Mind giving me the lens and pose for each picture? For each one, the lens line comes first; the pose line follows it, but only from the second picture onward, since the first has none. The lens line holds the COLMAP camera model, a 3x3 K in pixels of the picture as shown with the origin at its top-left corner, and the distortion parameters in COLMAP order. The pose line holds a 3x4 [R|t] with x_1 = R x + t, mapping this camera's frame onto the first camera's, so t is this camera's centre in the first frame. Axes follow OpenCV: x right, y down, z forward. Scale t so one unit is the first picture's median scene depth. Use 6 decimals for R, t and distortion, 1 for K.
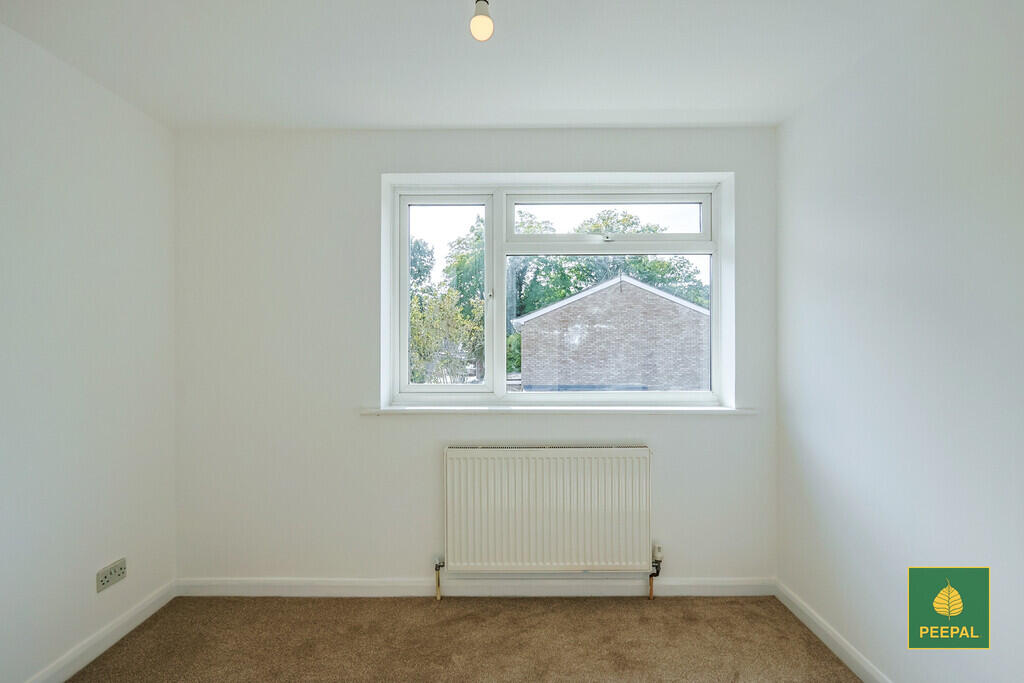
lens RADIAL K [[491.2, 0, 592.9], [0, 491.2, 342.2], [0, 0, 1]] dist [-0.000867, -0.000106]
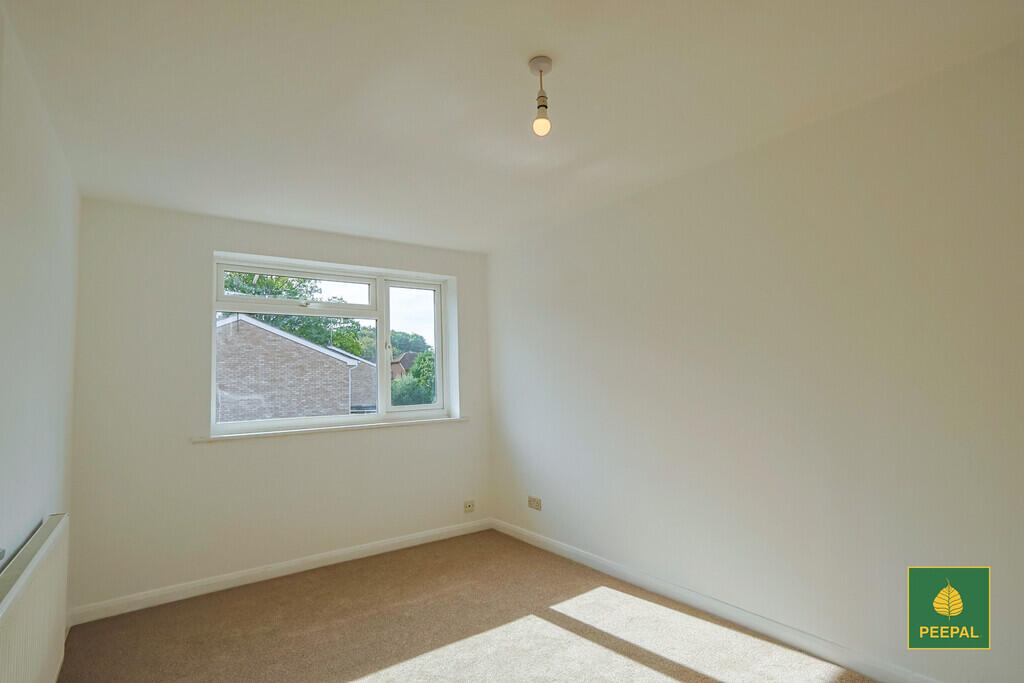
lens RADIAL K [[509.9, 0, 512.0], [0, 509.9, 341.5], [0, 0, 1]] dist [-0.002694, -0.000497]
pose [[0.800939, 0.023236, 0.598295, -0.107253], [0.026184, 0.996931, -0.073771, 0.002071], [-0.598173, 0.074752, 0.797873, -0.088019]]
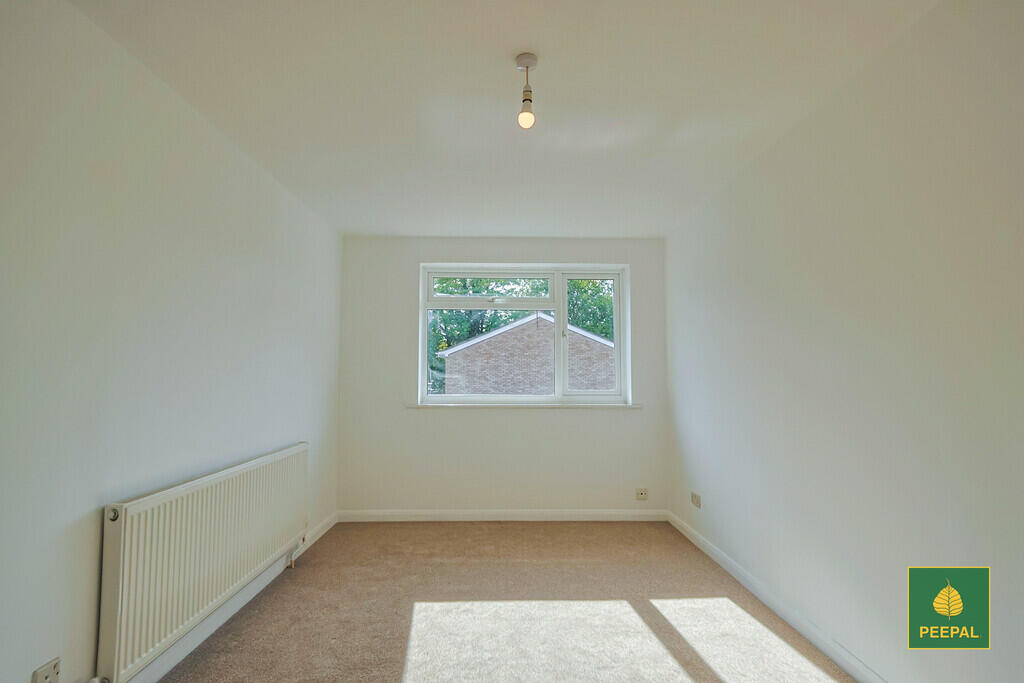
lens RADIAL K [[509.9, 0, 512.0], [0, 509.9, 341.5], [0, 0, 1]] dist [-0.002694, -0.000497]
pose [[0.999620, 0.006370, 0.026816, -0.030340], [-0.004494, 0.997576, -0.069442, 0.007986], [-0.027193, 0.069295, 0.997226, -0.127551]]
